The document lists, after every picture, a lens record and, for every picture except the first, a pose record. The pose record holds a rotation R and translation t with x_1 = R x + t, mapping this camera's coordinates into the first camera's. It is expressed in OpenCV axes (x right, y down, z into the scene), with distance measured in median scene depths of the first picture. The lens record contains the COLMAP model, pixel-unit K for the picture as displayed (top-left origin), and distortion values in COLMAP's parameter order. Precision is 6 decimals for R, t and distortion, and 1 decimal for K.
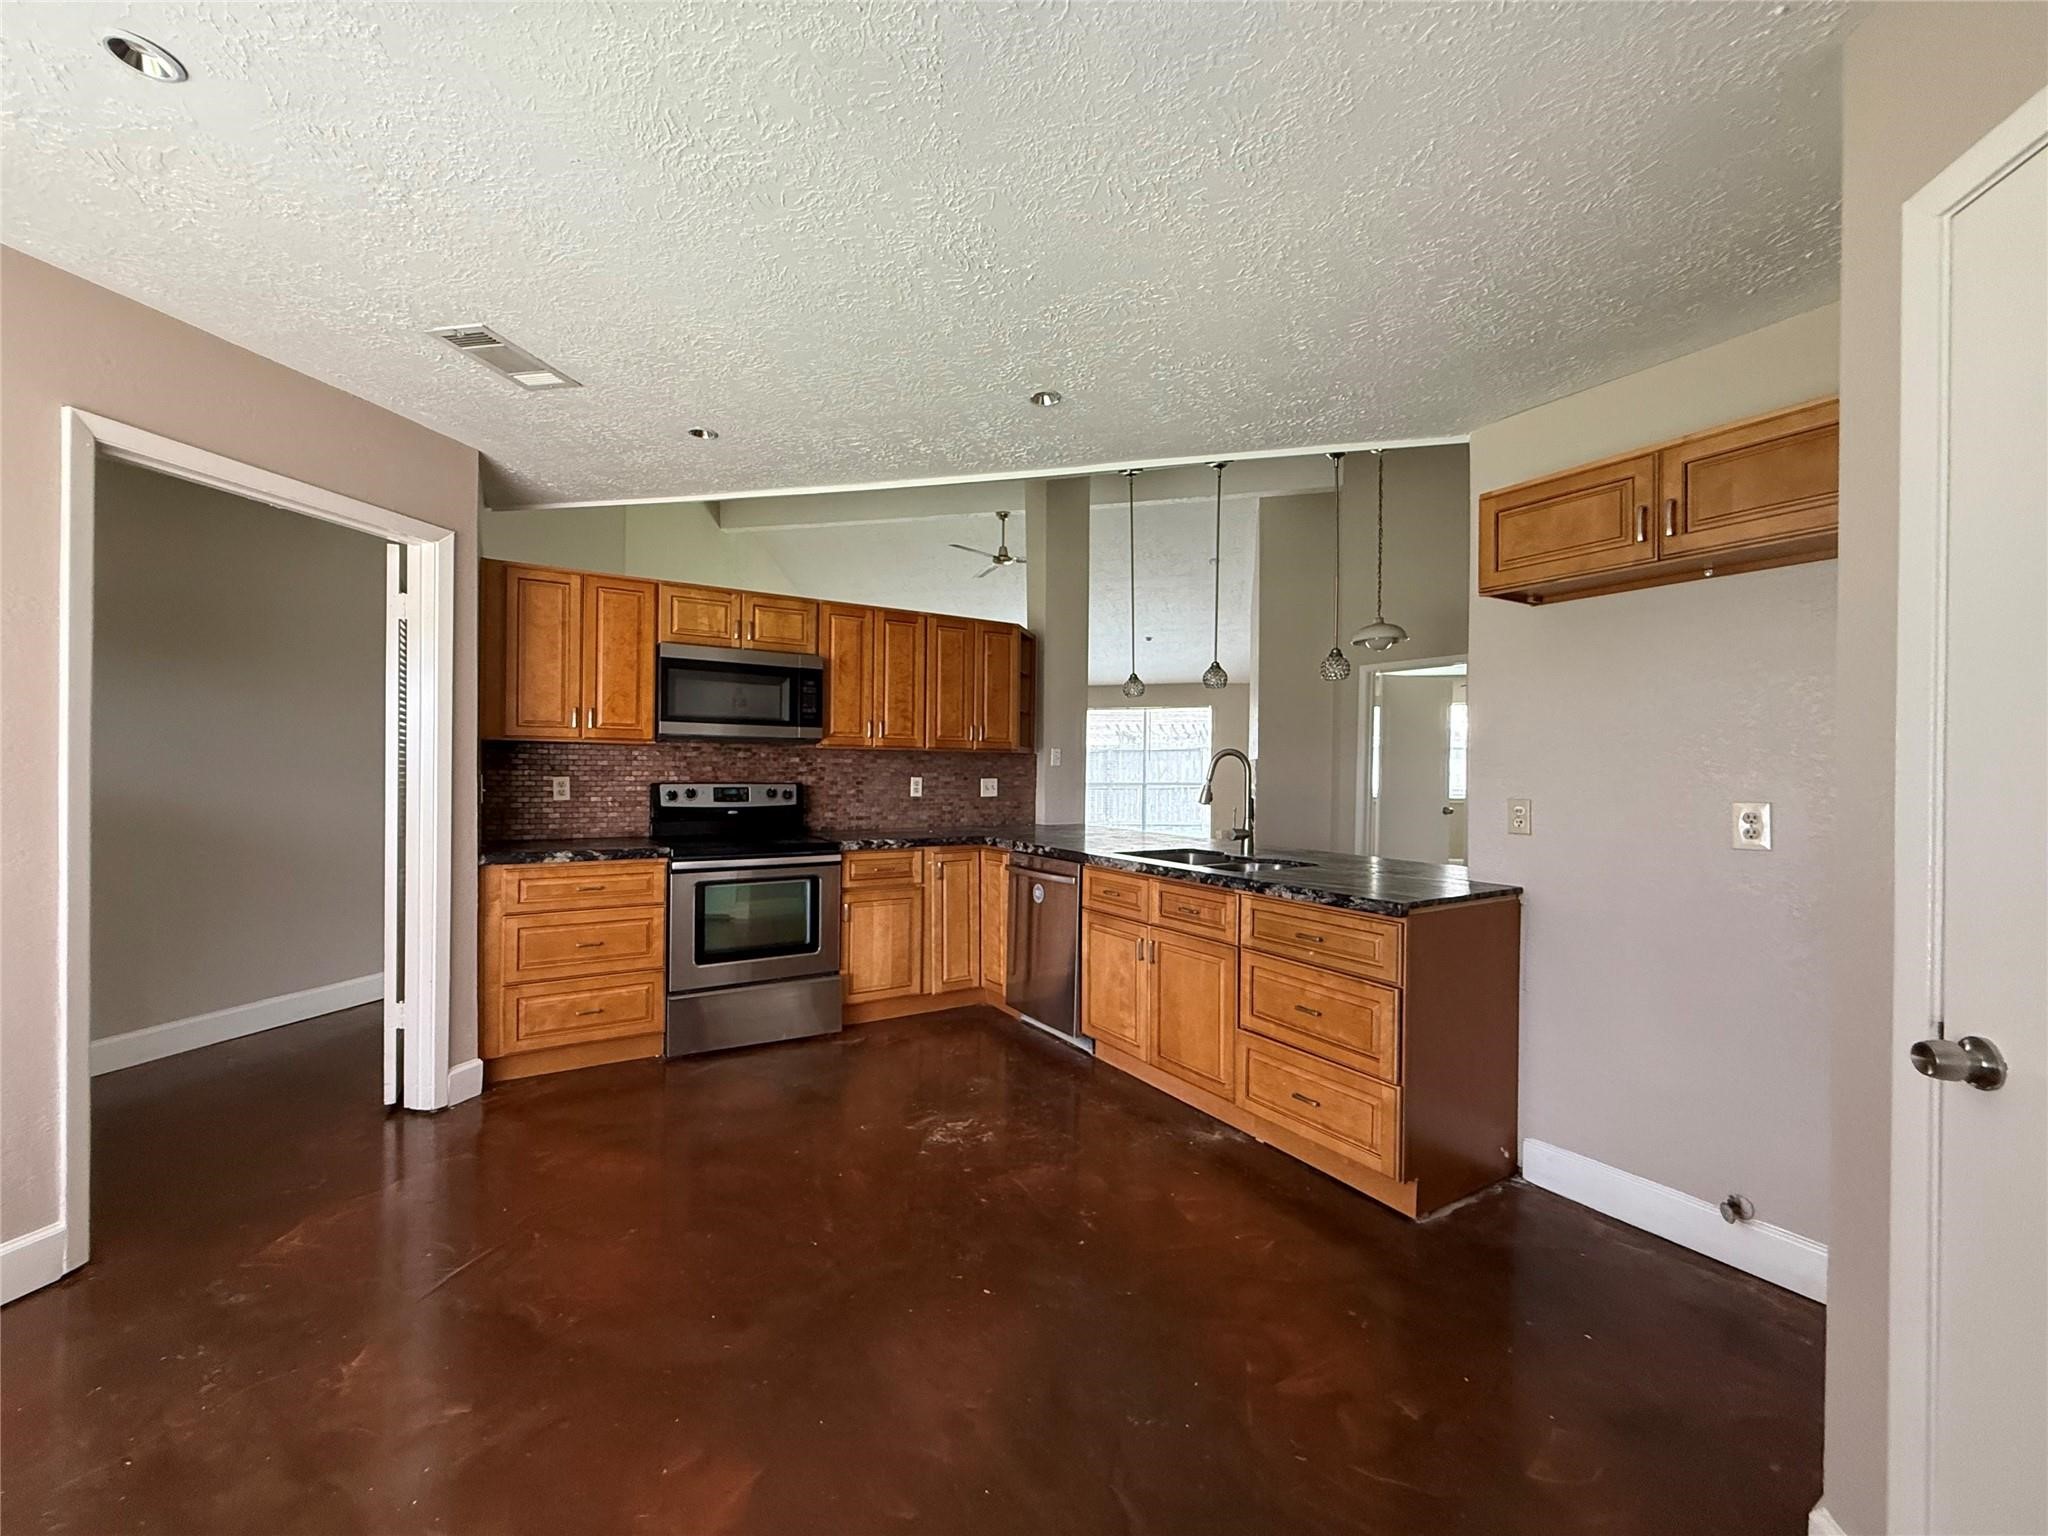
lens RADIAL K [[815.5, 0, 1016.7], [0, 815.5, 776.0], [0, 0, 1]] dist [-0.000413, 0.000097]
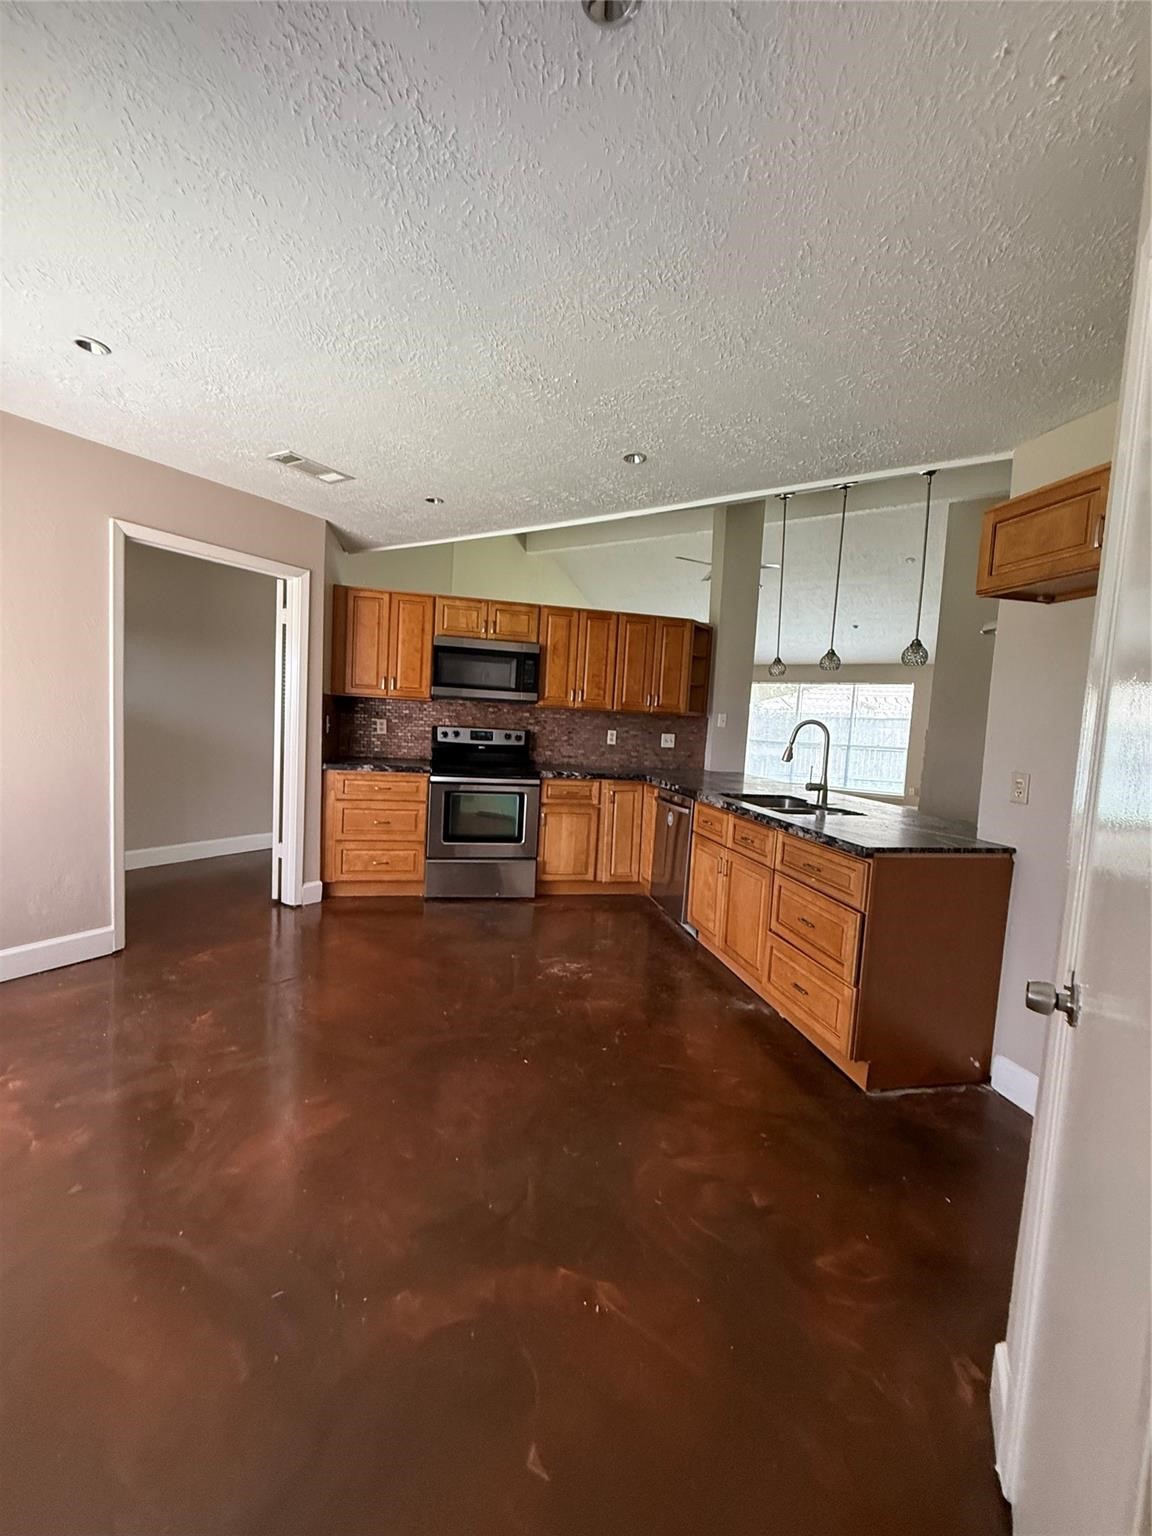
lens RADIAL K [[611.6, 0, 576.0], [0, 611.6, 768.0], [0, 0, 1]] dist [-0.000413, 0.000097]
pose [[0.941733, 0.068200, -0.329374, 0.233002], [-0.047417, 0.996367, 0.070736, -0.007634], [0.333002, -0.050997, 0.941546, -0.022689]]
